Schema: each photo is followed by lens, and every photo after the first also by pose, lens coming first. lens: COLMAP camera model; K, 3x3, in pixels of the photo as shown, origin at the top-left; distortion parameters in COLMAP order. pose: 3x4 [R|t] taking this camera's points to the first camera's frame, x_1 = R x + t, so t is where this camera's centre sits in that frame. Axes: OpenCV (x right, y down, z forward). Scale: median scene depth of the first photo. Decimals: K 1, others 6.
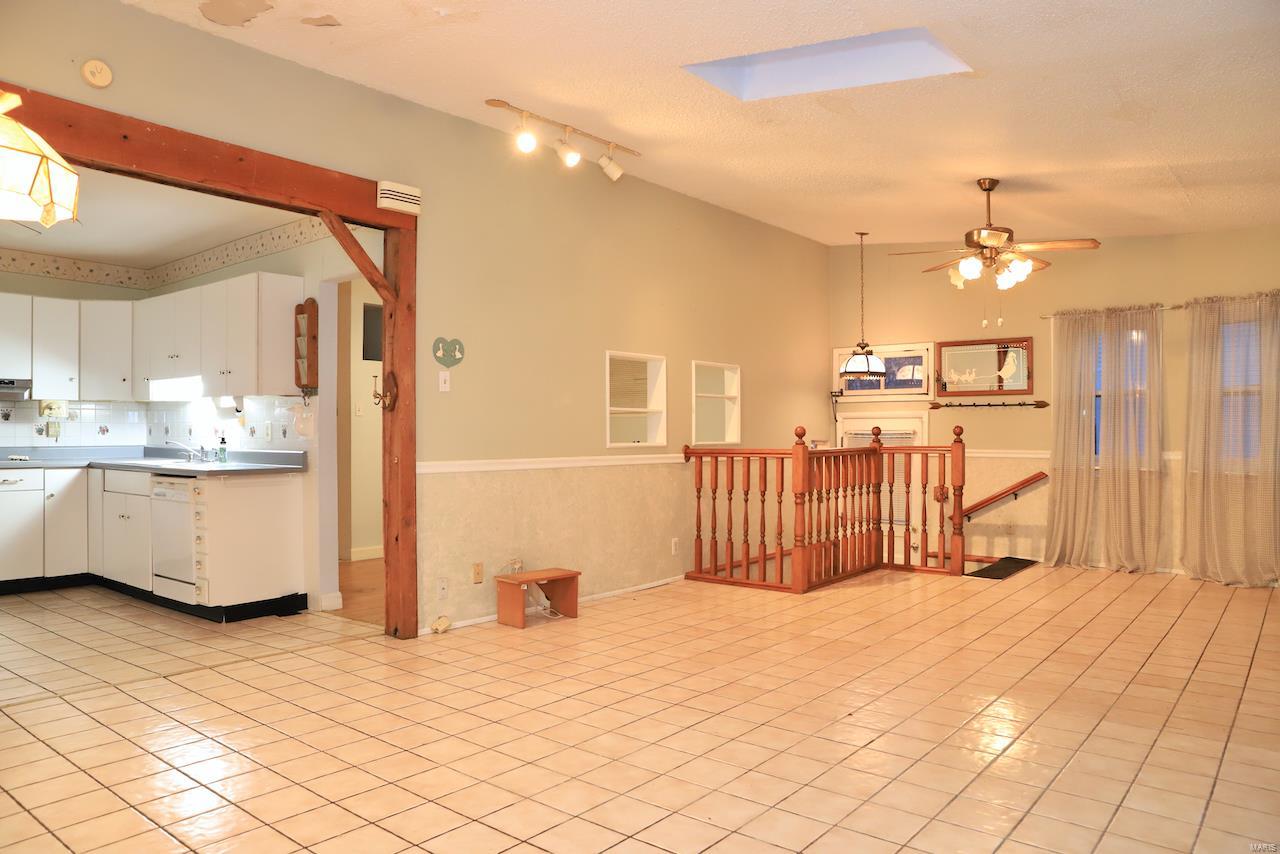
lens RADIAL K [[883.6, 0, 631.5], [0, 883.6, 424.6], [0, 0, 1]] dist [-0.105414, 0.080420]
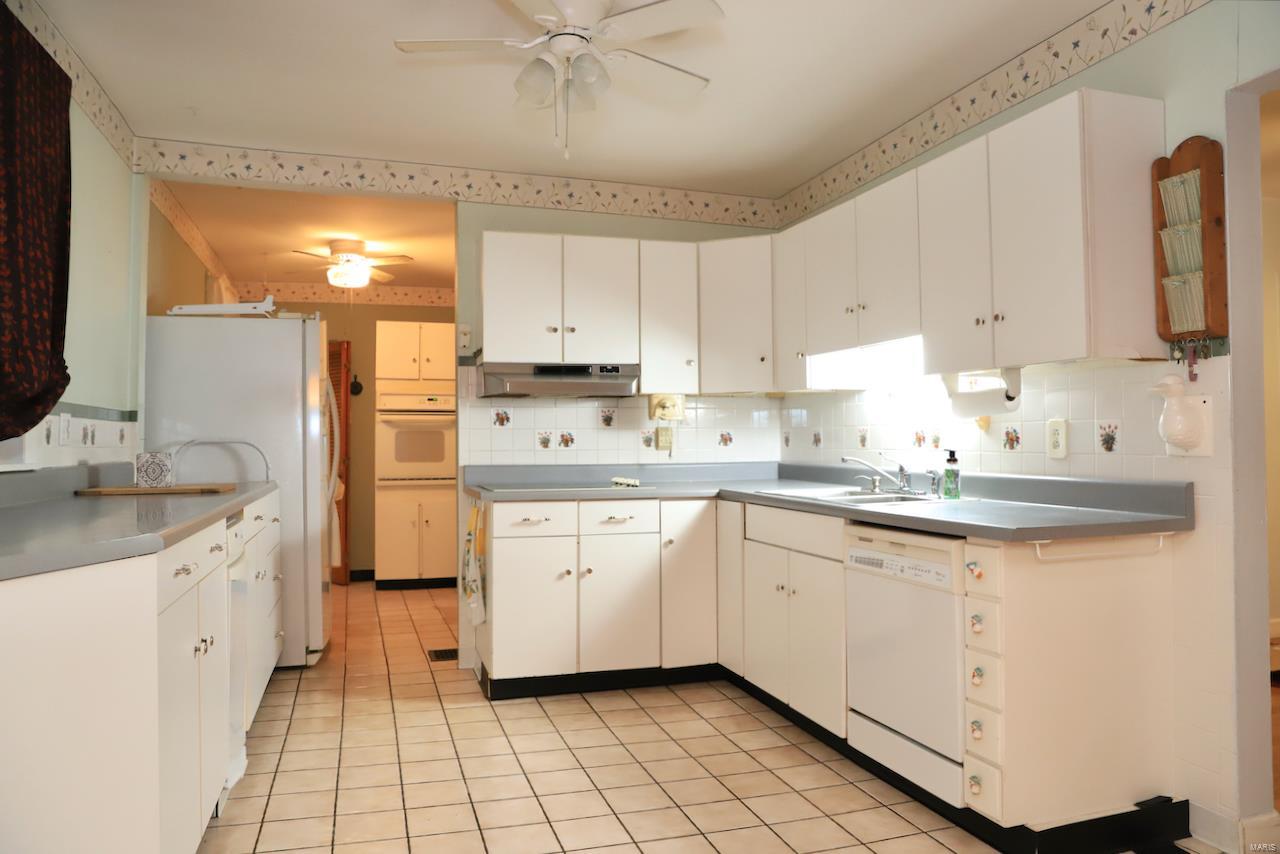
lens RADIAL K [[883.6, 0, 639.0], [0, 883.6, 426.1], [0, 0, 1]] dist [-0.105414, 0.080420]
pose [[0.837489, -0.015231, -0.546241, -0.345267], [0.011437, 0.999881, -0.010345, 0.002978], [0.546334, 0.002416, 0.837564, 0.448240]]
